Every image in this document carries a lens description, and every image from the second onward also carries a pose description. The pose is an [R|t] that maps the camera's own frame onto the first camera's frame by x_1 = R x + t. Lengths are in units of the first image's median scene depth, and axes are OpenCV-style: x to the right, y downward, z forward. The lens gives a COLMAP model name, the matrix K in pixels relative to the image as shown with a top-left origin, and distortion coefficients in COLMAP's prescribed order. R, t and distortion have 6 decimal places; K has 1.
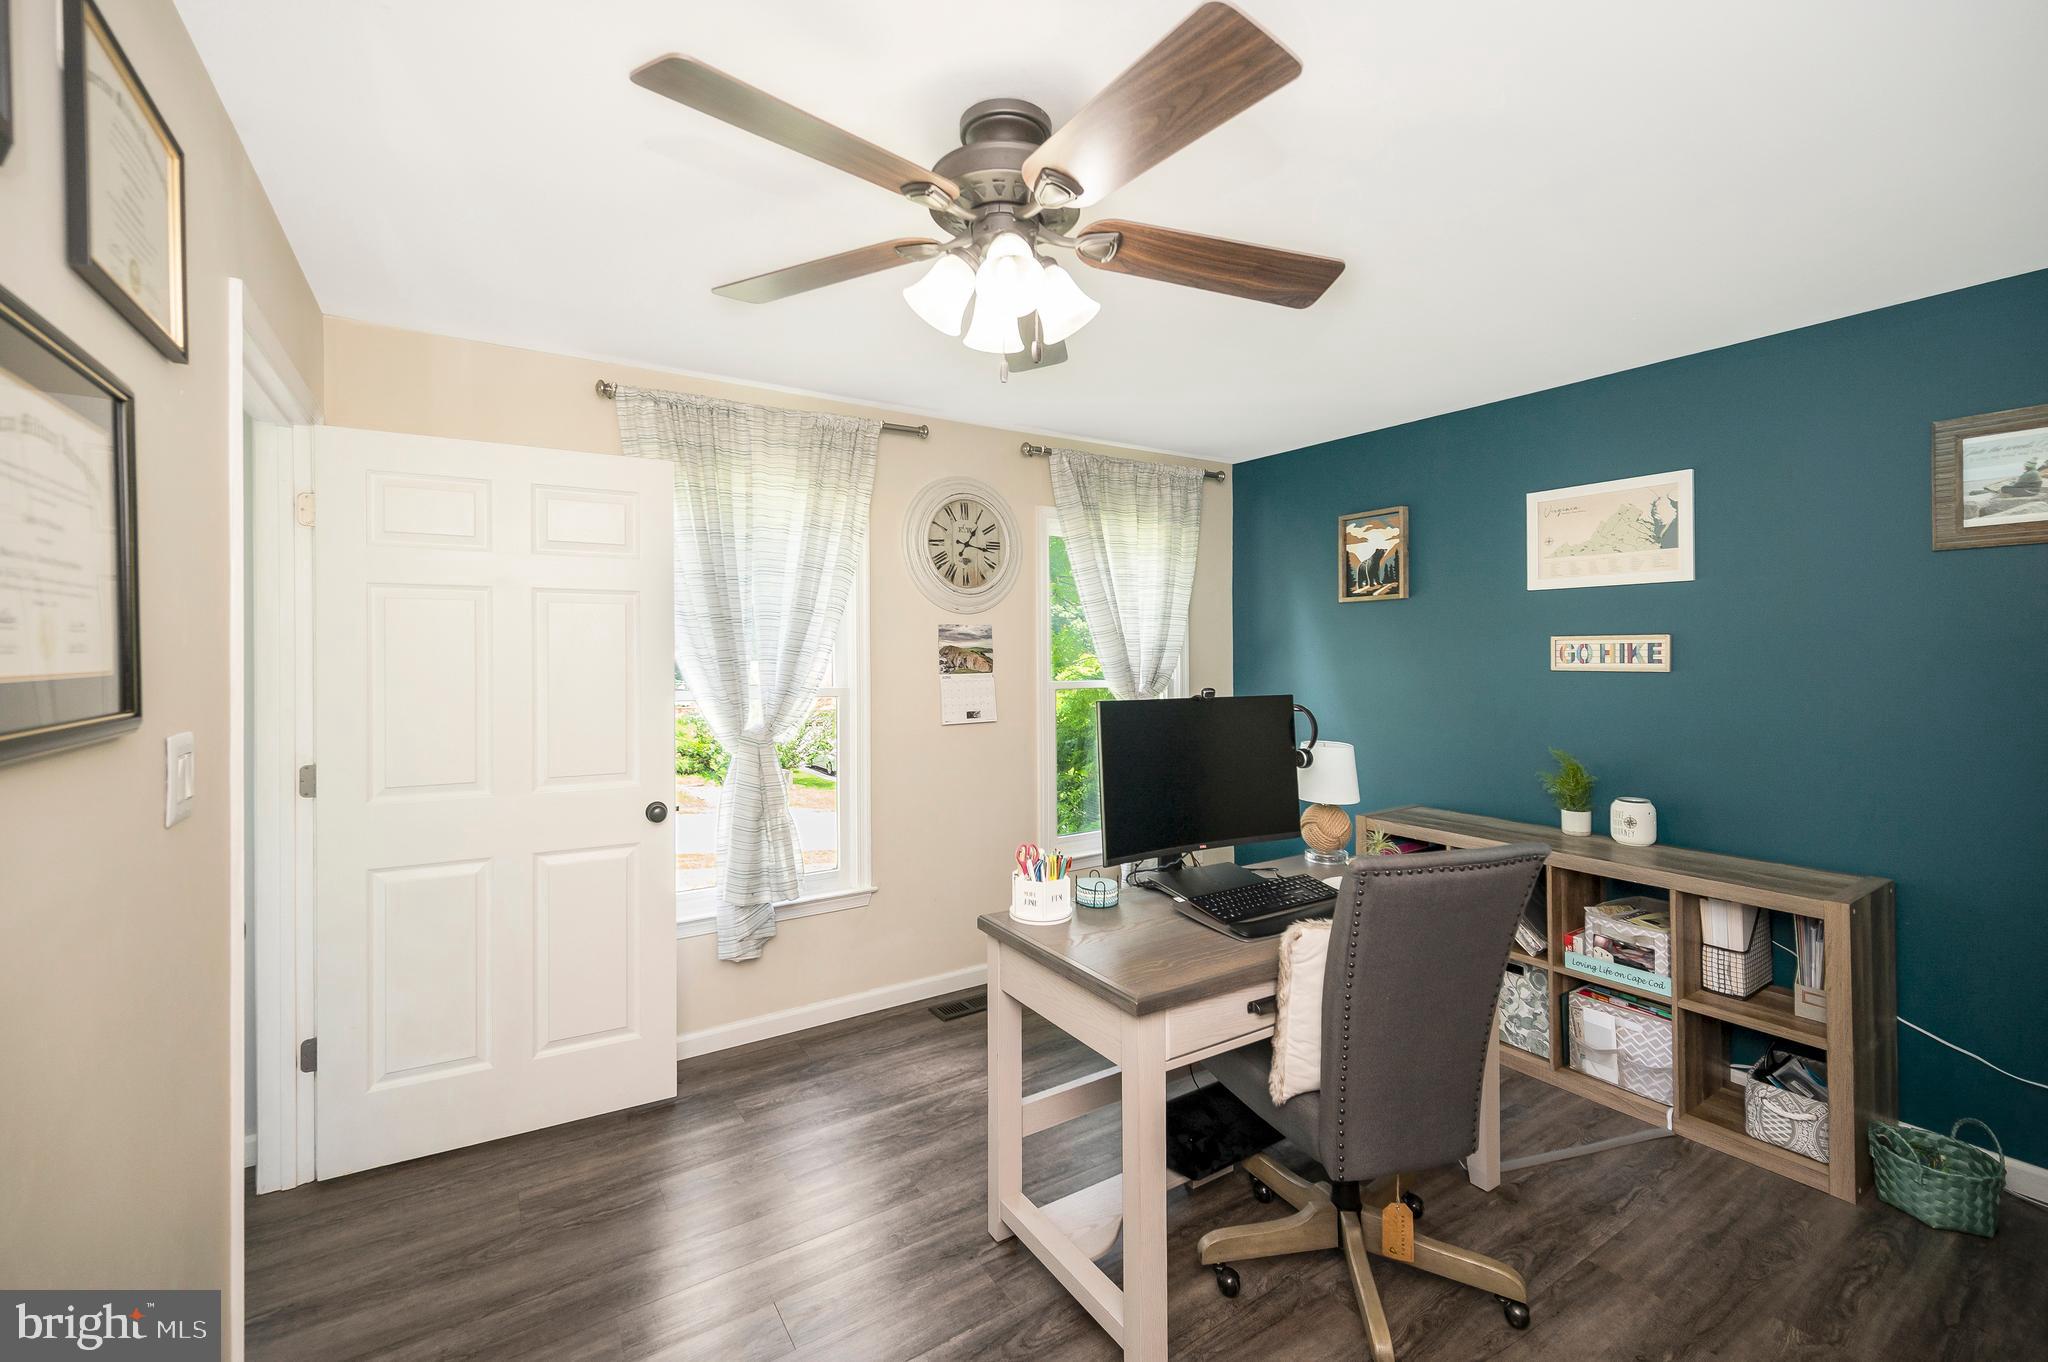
lens RADIAL K [[836.6, 0, 1015.7], [0, 836.6, 629.4], [0, 0, 1]] dist [-0.000502, -0.000152]
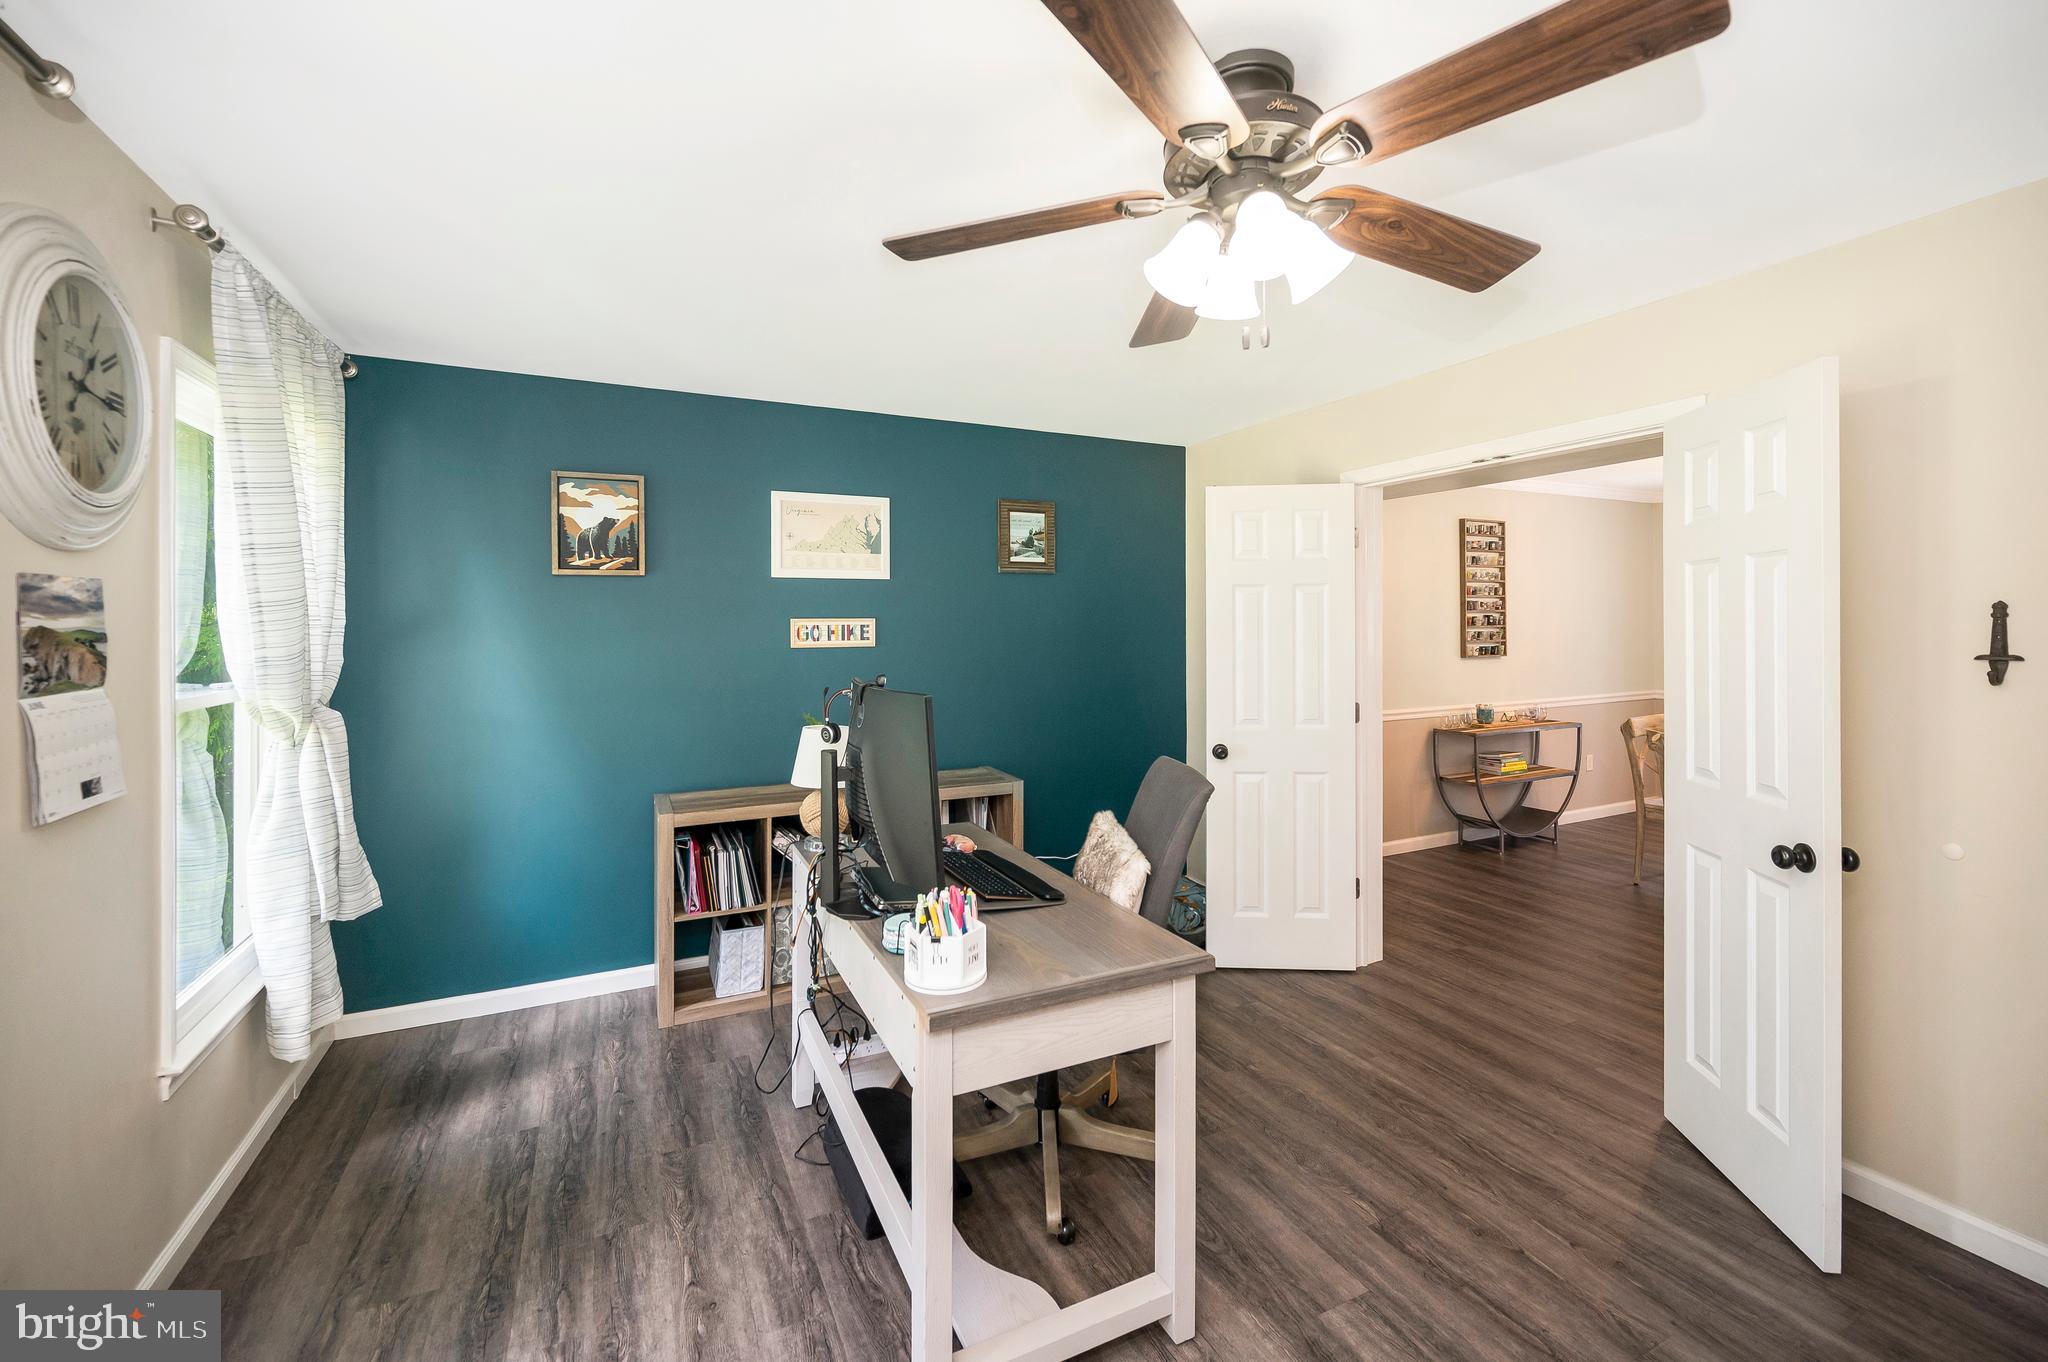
lens RADIAL K [[836.6, 0, 1015.7], [0, 836.6, 629.4], [0, 0, 1]] dist [-0.000502, -0.000152]
pose [[0.136324, -0.003479, 0.990658, -0.412514], [-0.020600, 0.999768, 0.006346, 0.008454], [-0.990450, -0.021273, 0.136221, 0.475004]]
